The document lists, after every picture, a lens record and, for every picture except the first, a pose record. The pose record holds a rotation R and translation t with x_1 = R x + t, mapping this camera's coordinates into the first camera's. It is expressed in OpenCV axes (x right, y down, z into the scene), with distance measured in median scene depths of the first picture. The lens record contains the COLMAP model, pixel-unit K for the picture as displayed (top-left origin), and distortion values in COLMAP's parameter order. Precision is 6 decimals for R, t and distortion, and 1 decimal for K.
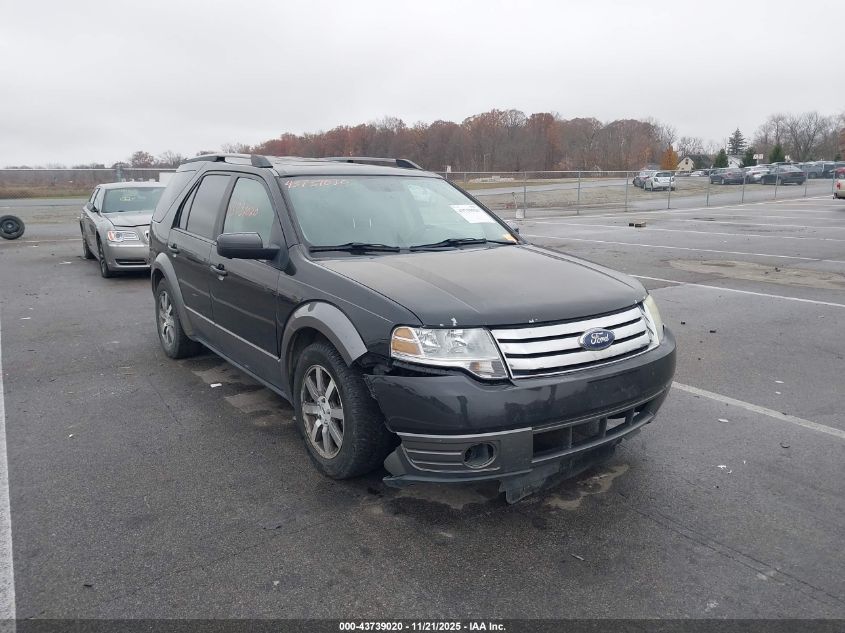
lens RADIAL K [[658.1, 0, 429.0], [0, 658.1, 316.3], [0, 0, 1]] dist [0.003276, -0.002483]
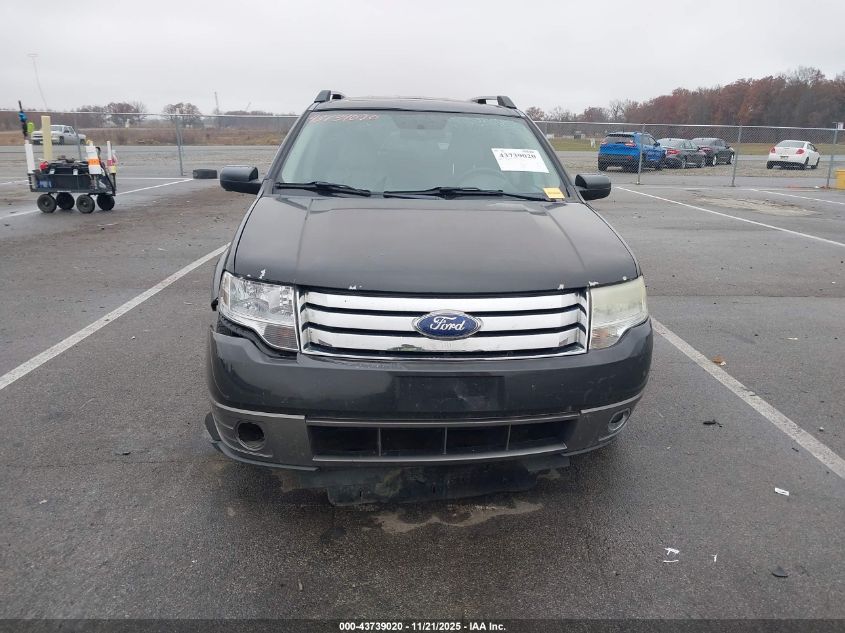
lens RADIAL K [[658.1, 0, 424.3], [0, 658.1, 313.8], [0, 0, 1]] dist [0.003276, -0.002483]
pose [[0.853200, 0.158999, -0.496758, 0.565656], [-0.127496, 0.987088, 0.096961, -0.044003], [0.505761, -0.019392, 0.862456, 0.326345]]
